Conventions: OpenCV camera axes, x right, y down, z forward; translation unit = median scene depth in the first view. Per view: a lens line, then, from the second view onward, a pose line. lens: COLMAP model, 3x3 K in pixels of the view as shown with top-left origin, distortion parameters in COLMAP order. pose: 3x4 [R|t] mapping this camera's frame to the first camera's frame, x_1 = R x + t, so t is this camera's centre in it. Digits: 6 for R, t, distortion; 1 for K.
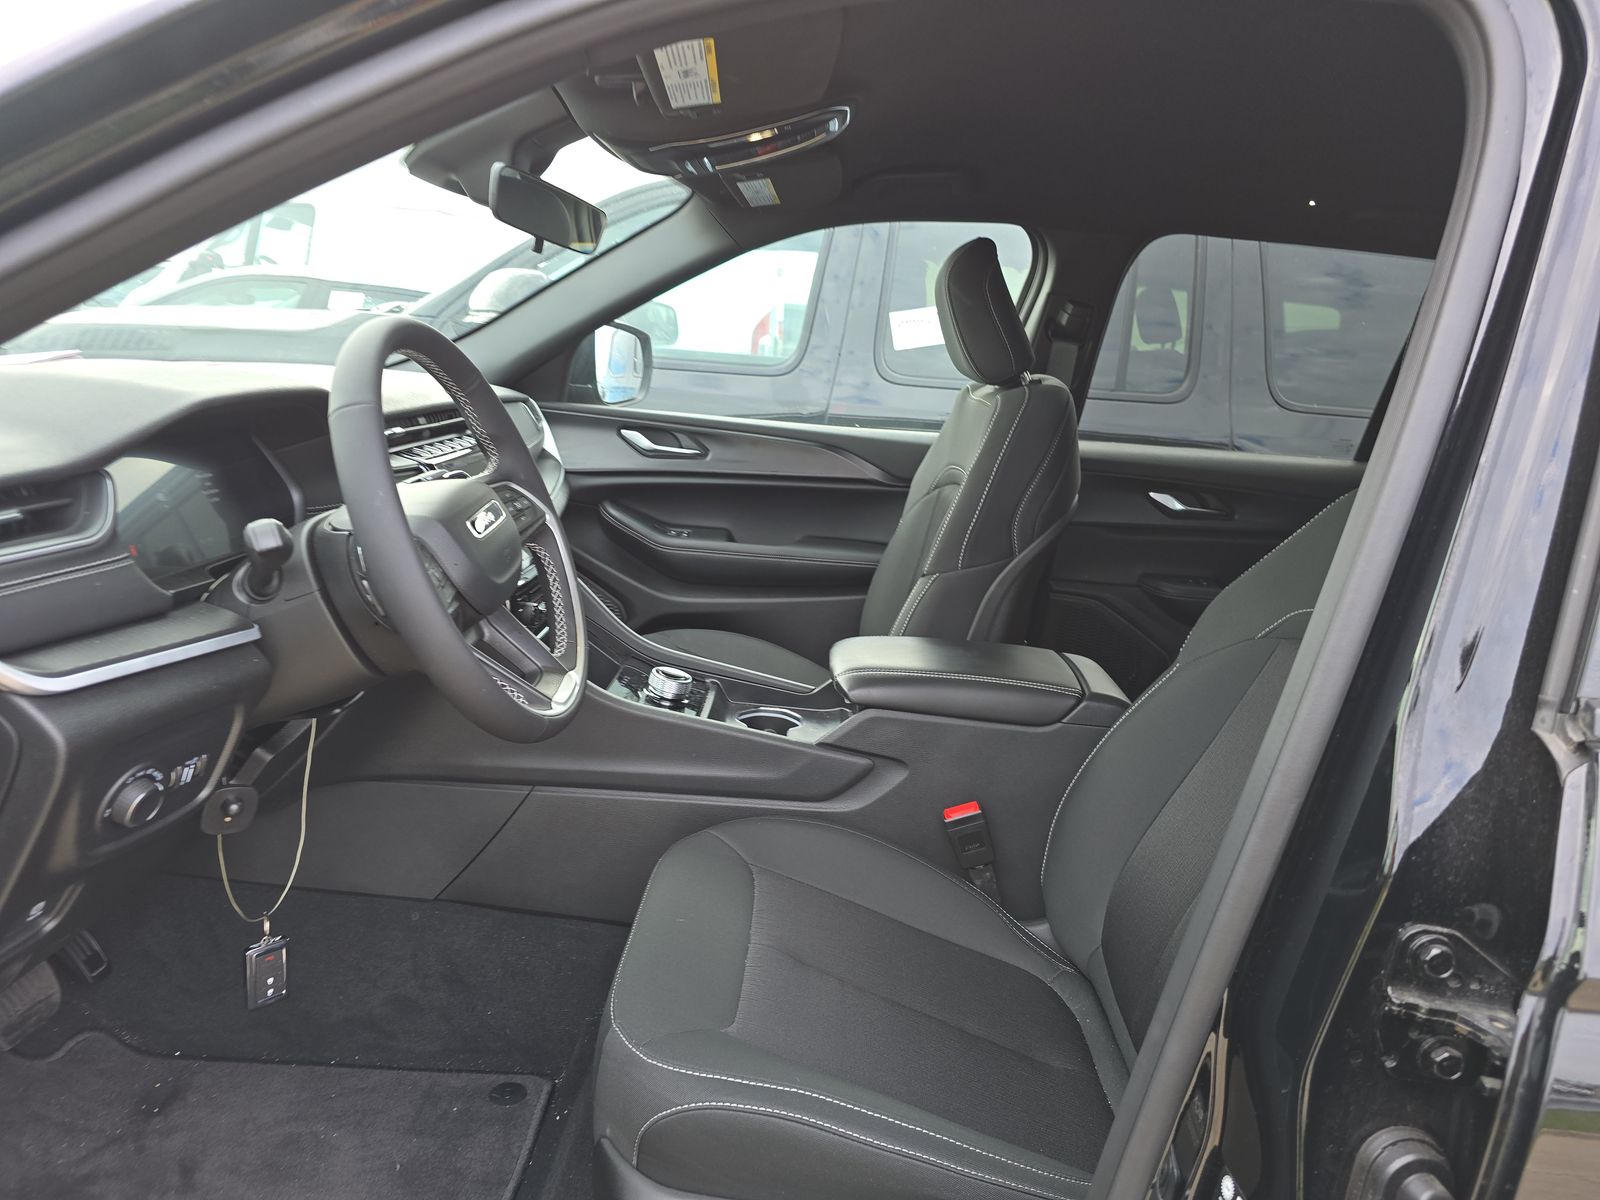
lens RADIAL K [[1041.3, 0, 793.1], [0, 1041.3, 602.3], [0, 0, 1]] dist [0.043603, -0.048449]
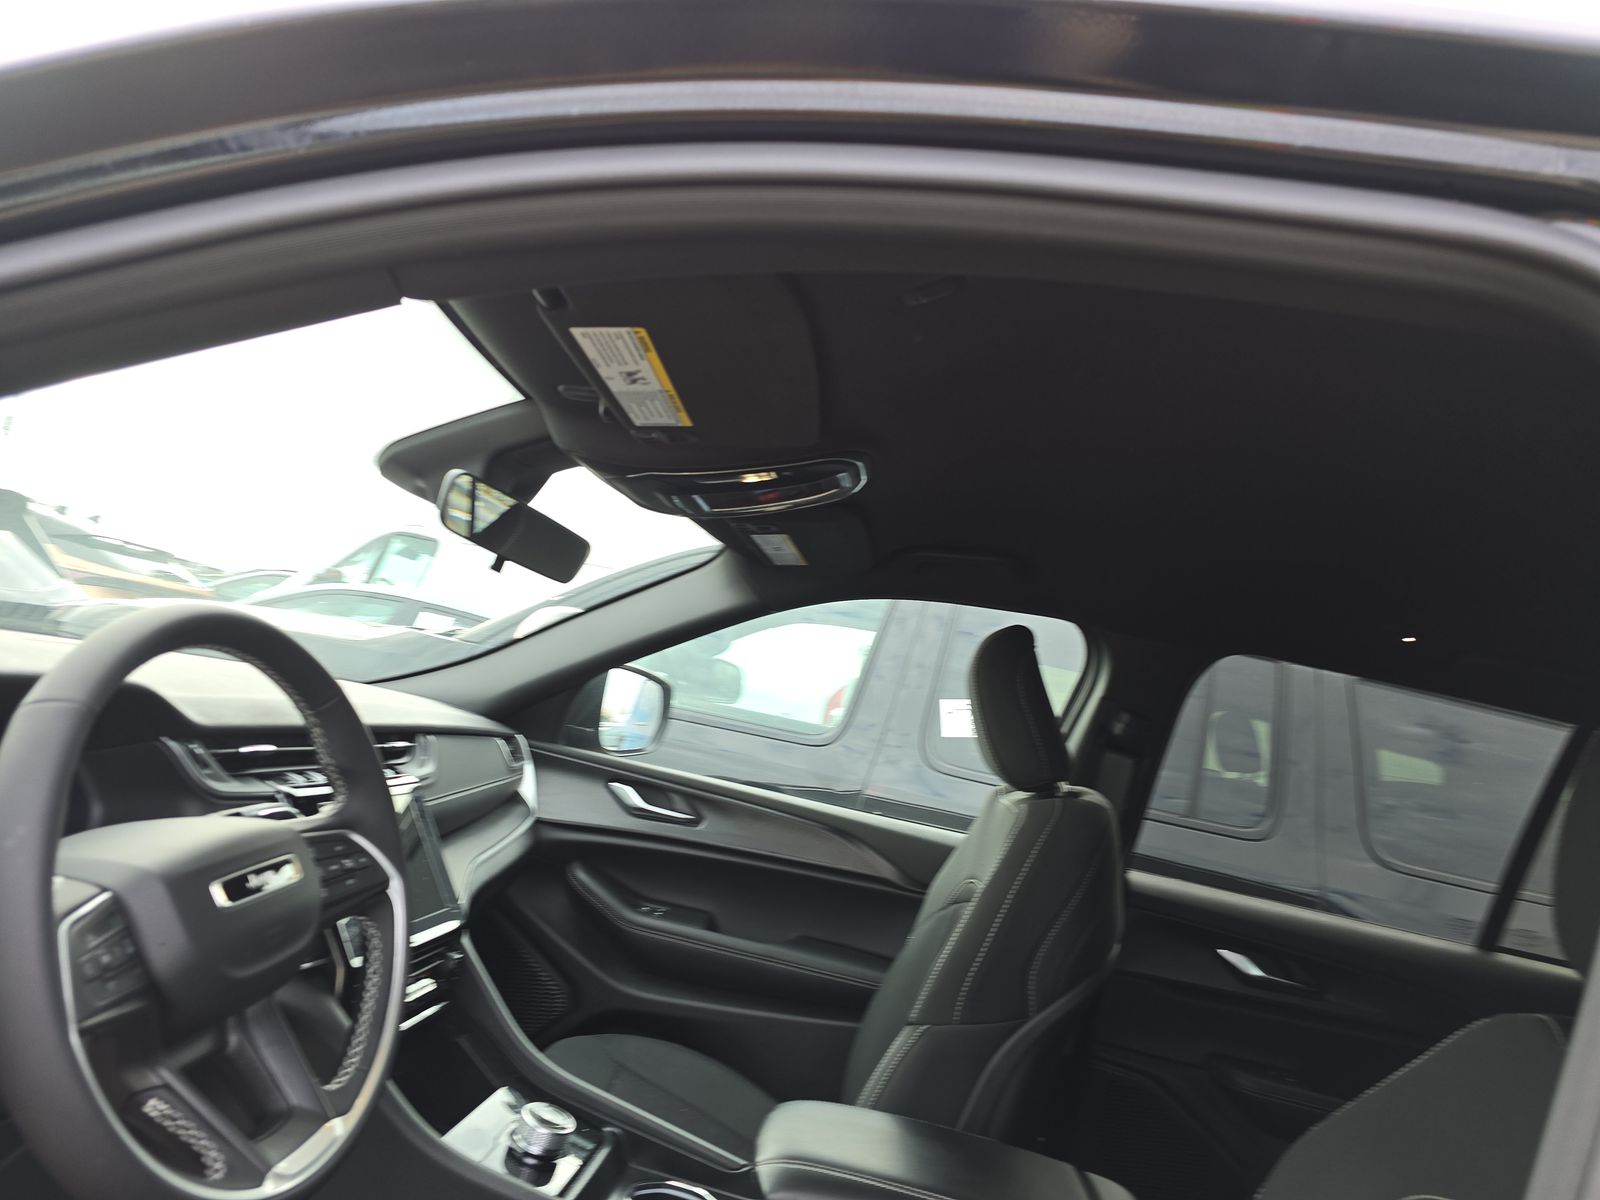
lens RADIAL K [[1041.3, 0, 793.1], [0, 1041.3, 602.3], [0, 0, 1]] dist [0.043603, -0.048449]
pose [[0.988143, 0.123883, -0.090698, 0.053815], [-0.147488, 0.930059, -0.336506, -0.031750], [0.042667, 0.345893, 0.937303, 0.122836]]
